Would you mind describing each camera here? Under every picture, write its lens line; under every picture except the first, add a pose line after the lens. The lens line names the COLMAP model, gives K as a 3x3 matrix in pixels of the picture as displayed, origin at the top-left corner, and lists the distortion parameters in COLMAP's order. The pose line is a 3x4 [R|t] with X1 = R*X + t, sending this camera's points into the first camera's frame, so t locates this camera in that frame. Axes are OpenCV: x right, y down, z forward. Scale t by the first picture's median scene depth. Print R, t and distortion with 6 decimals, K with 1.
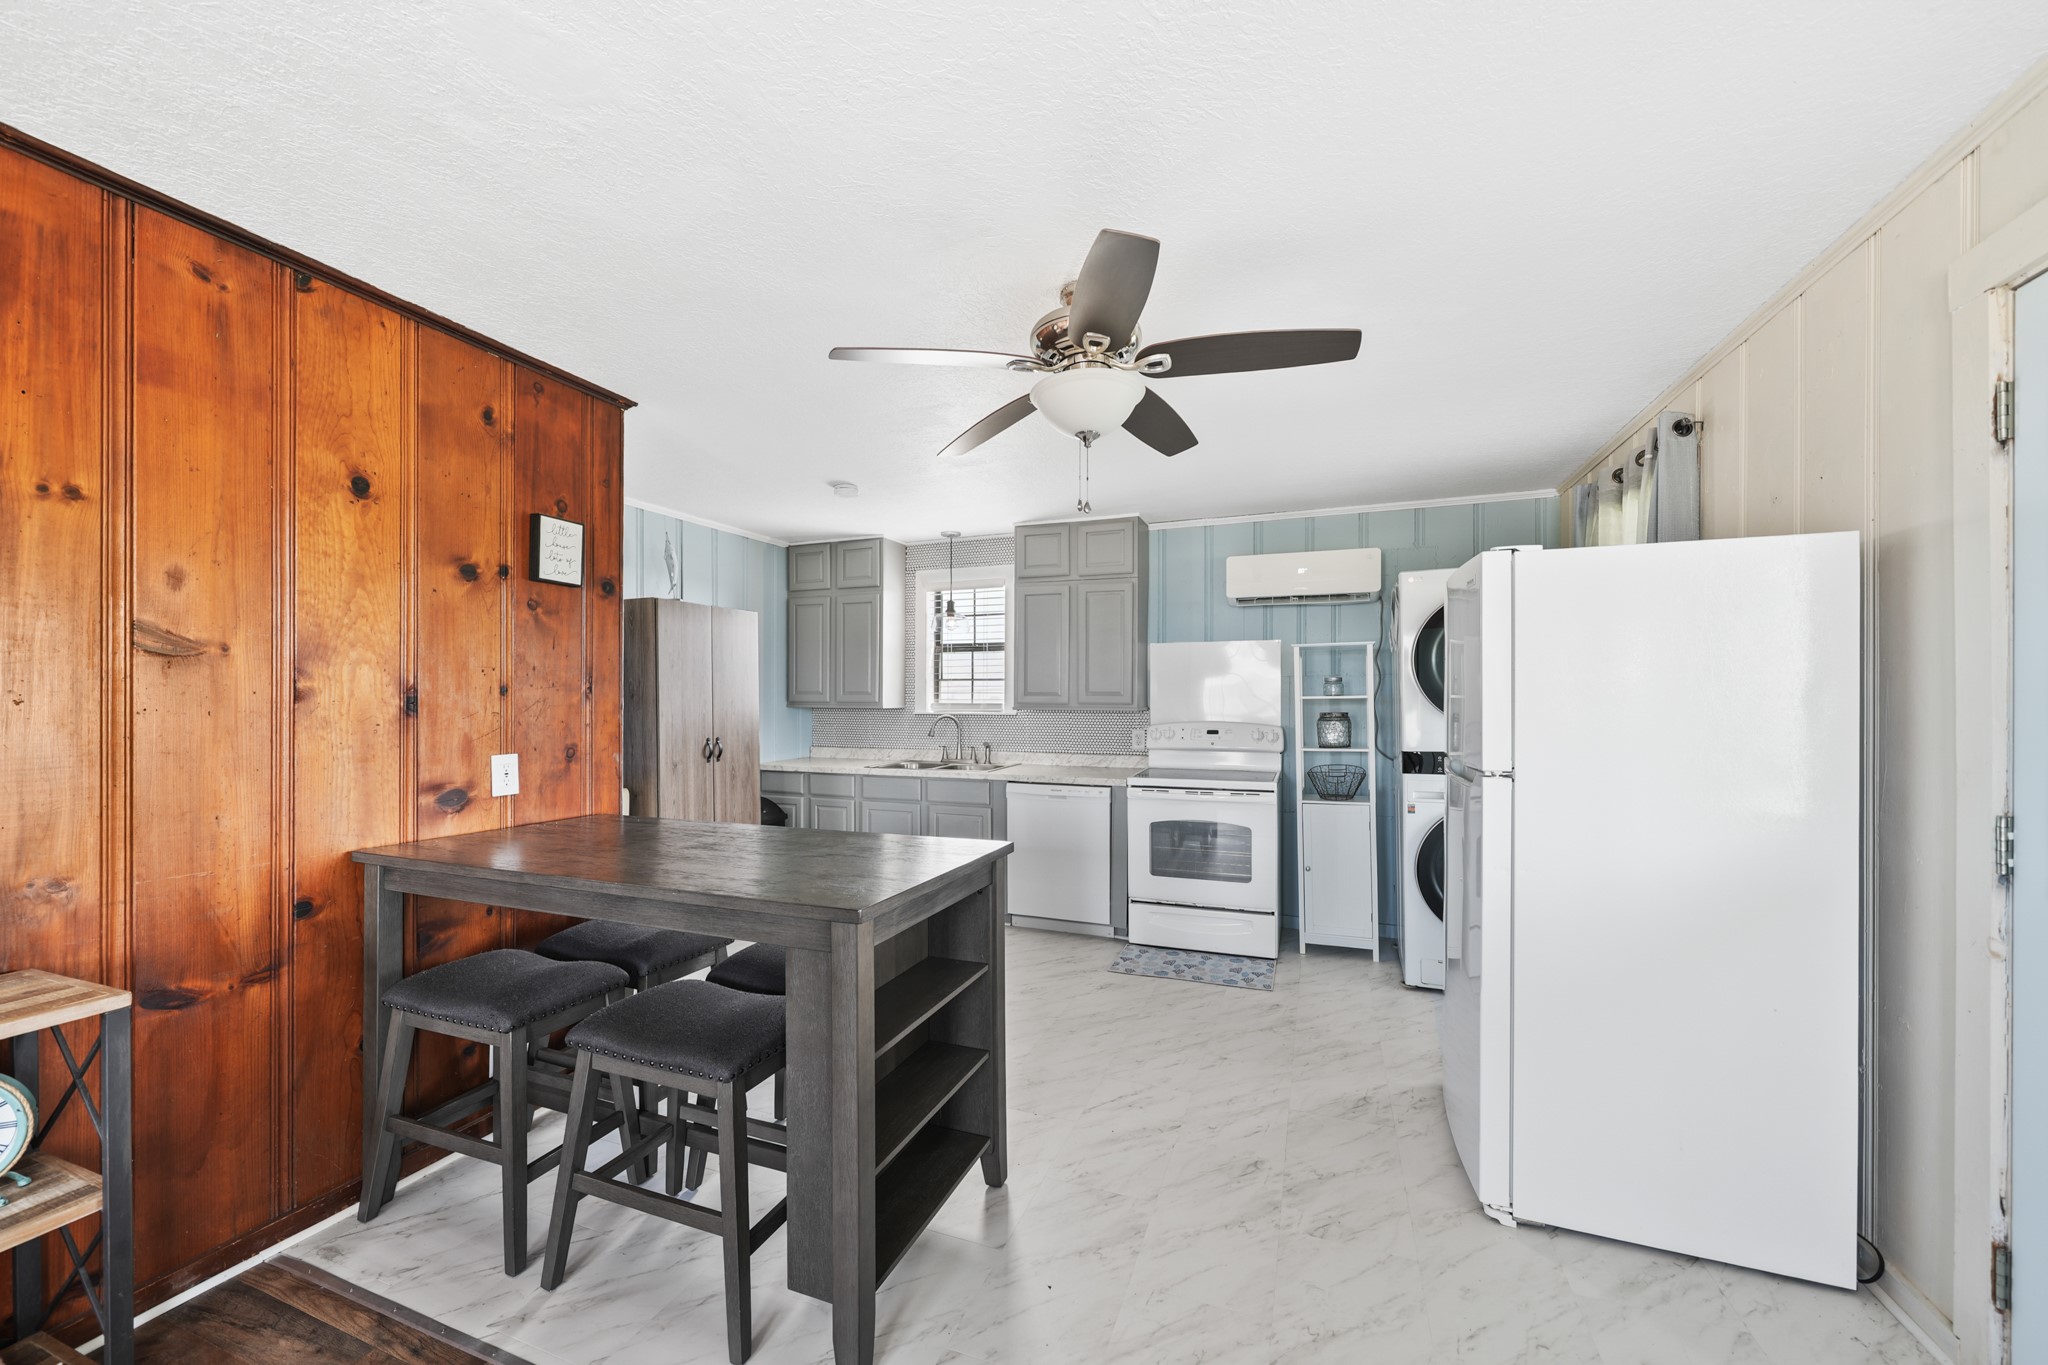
lens RADIAL K [[773.5, 0, 1017.7], [0, 773.5, 701.5], [0, 0, 1]] dist [-0.003331, 0.000491]
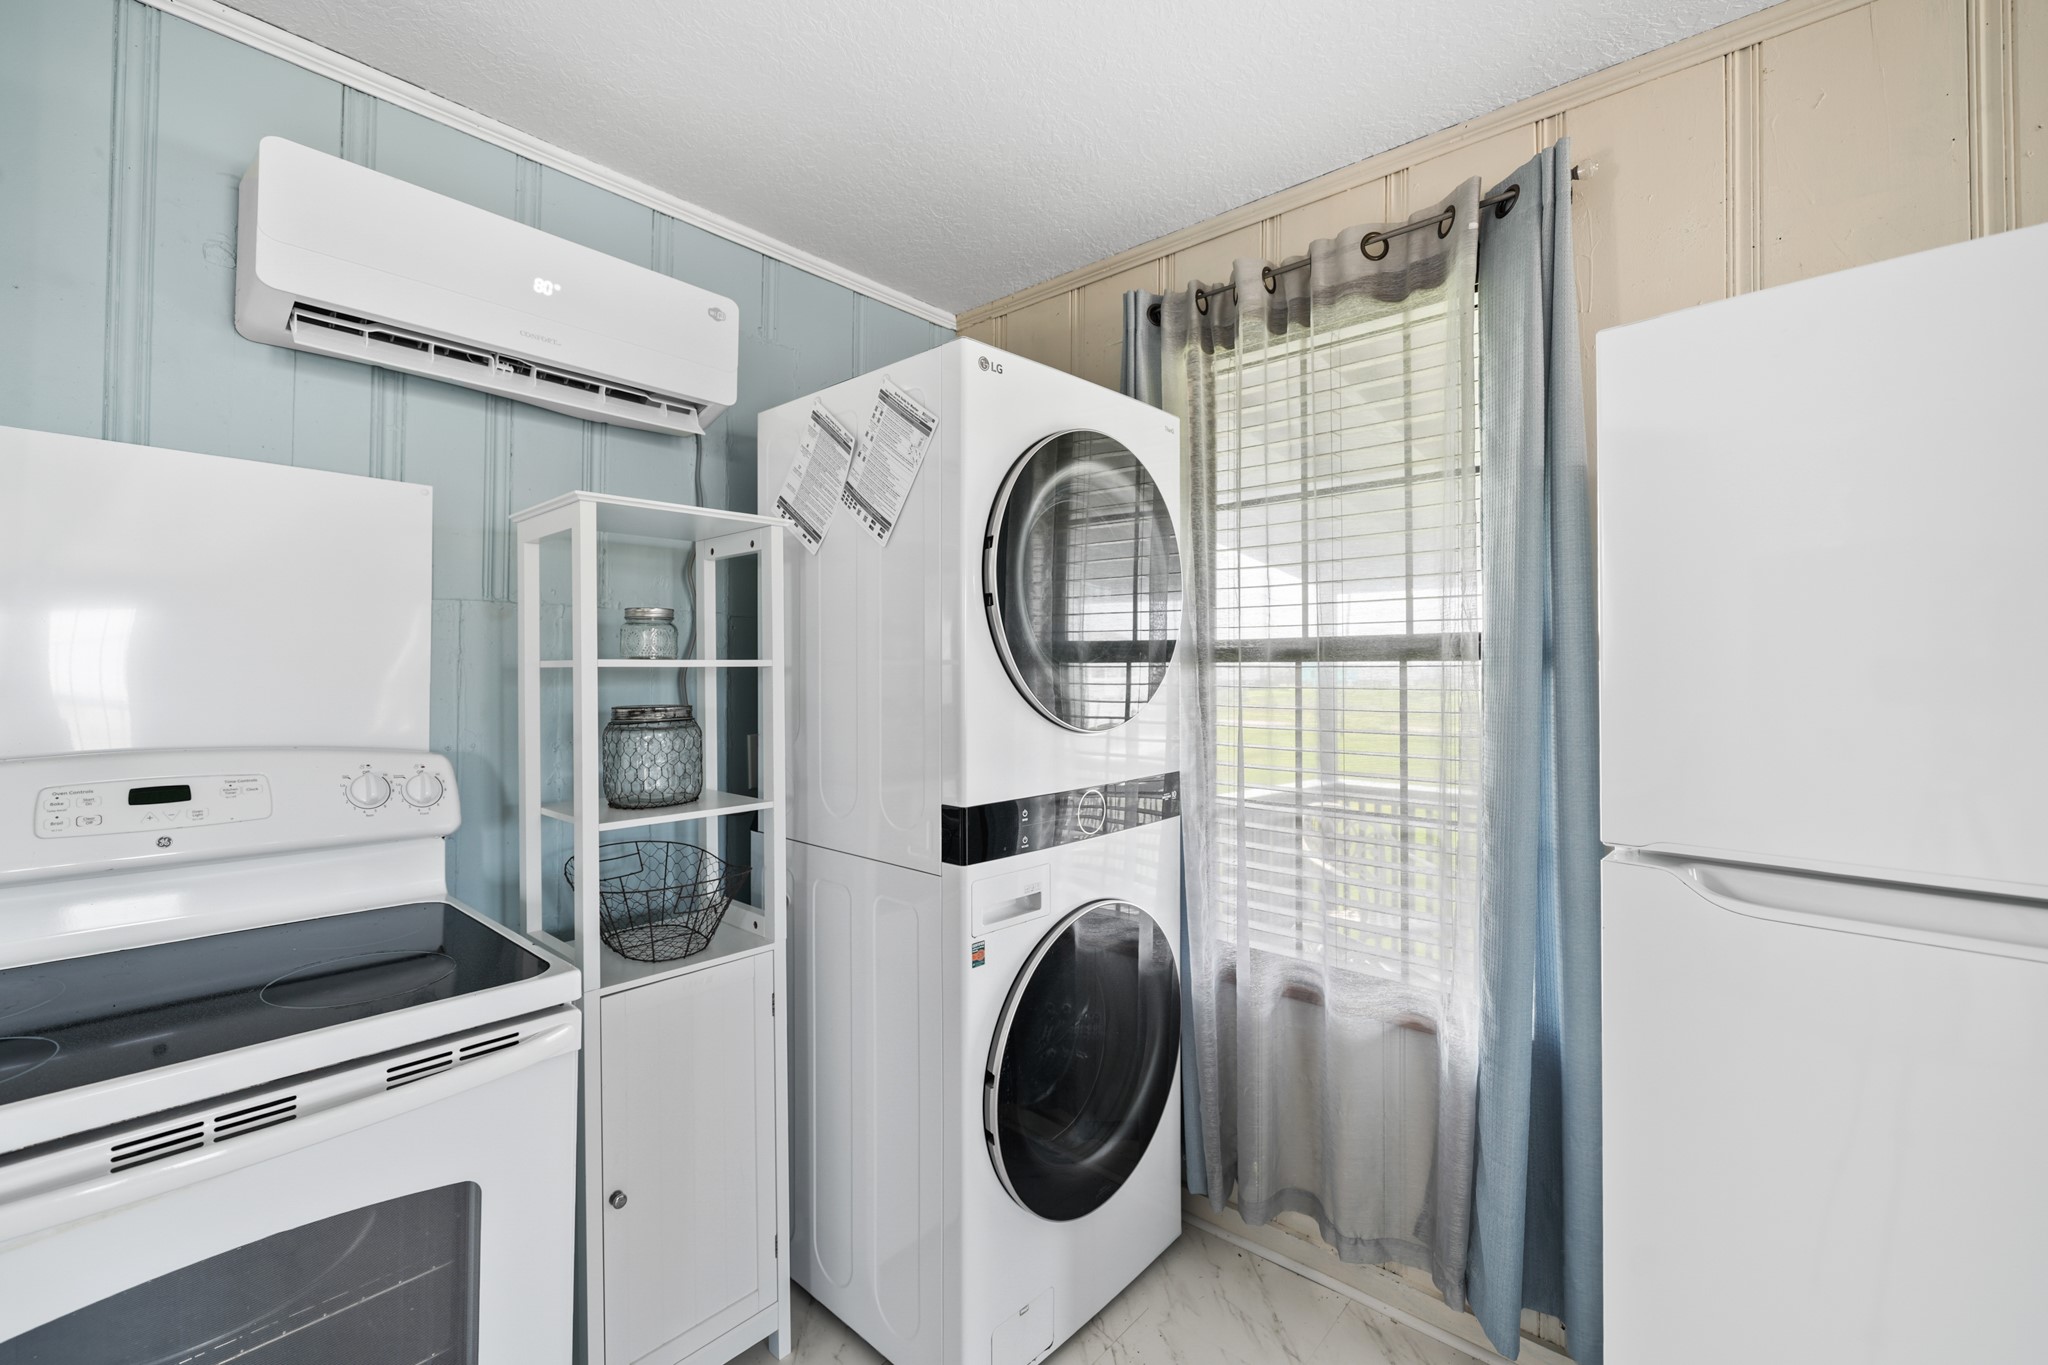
lens RADIAL K [[872.8, 0, 1026.5], [0, 872.8, 656.6], [0, 0, 1]] dist [0.004053, -0.000846]
pose [[0.344551, 0.018543, 0.938584, 0.106891], [-0.002675, 0.999820, -0.018771, -0.001454], [-0.938764, 0.003957, 0.344539, 0.842420]]
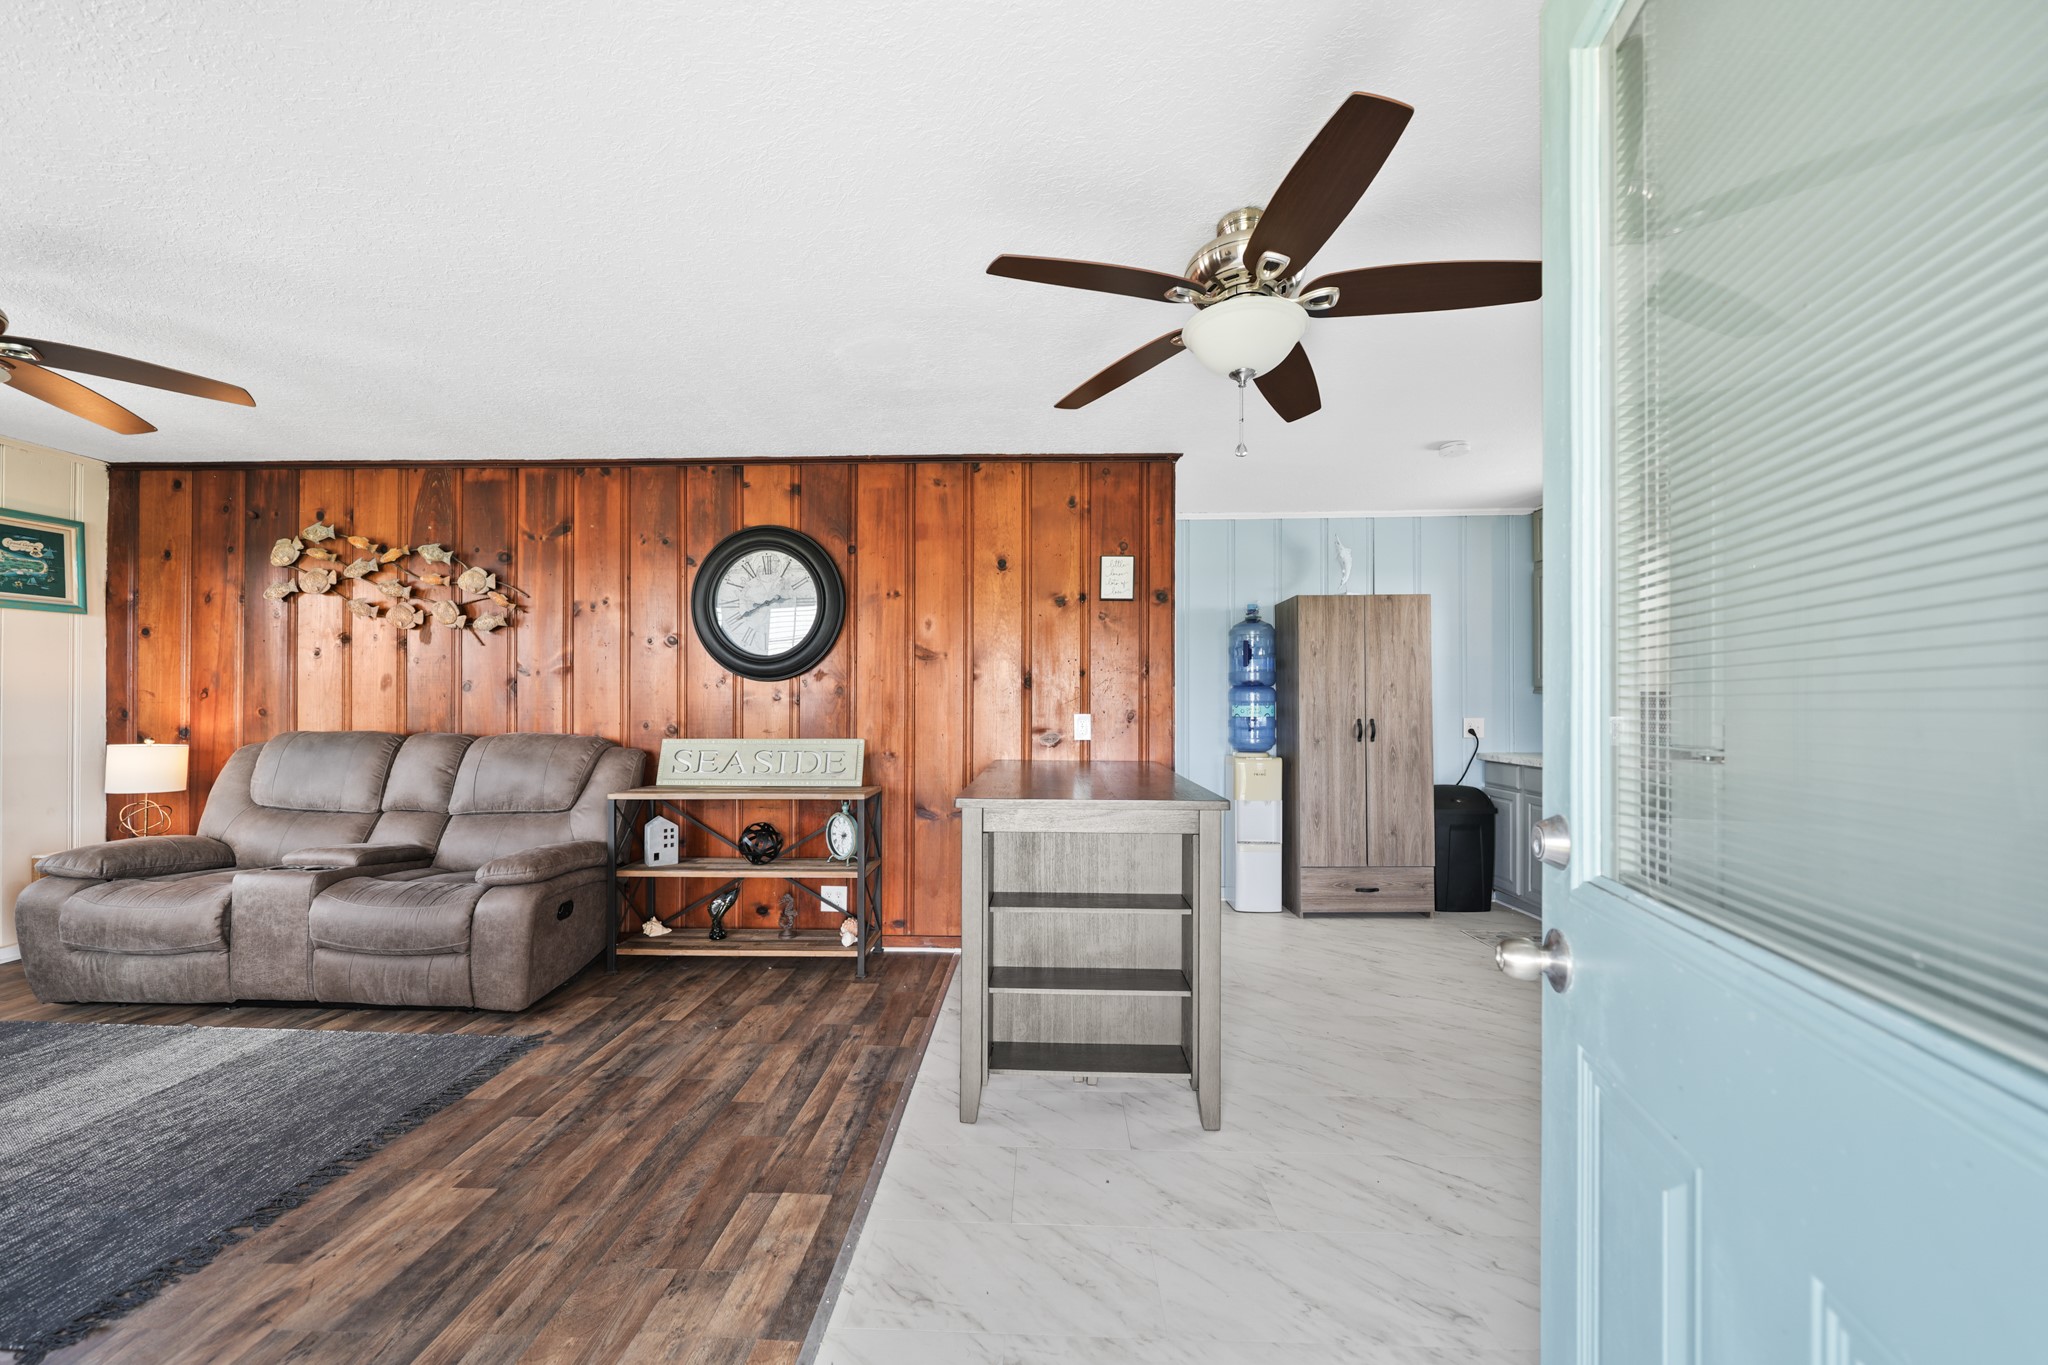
lens RADIAL K [[773.5, 0, 1018.9], [0, 773.5, 697.7], [0, 0, 1]] dist [-0.003331, 0.000491]
pose [[0.322569, -0.011267, -0.946479, 0.534919], [-0.002633, 0.999915, -0.012800, 0.038266], [0.946542, 0.006621, 0.322512, 0.259830]]
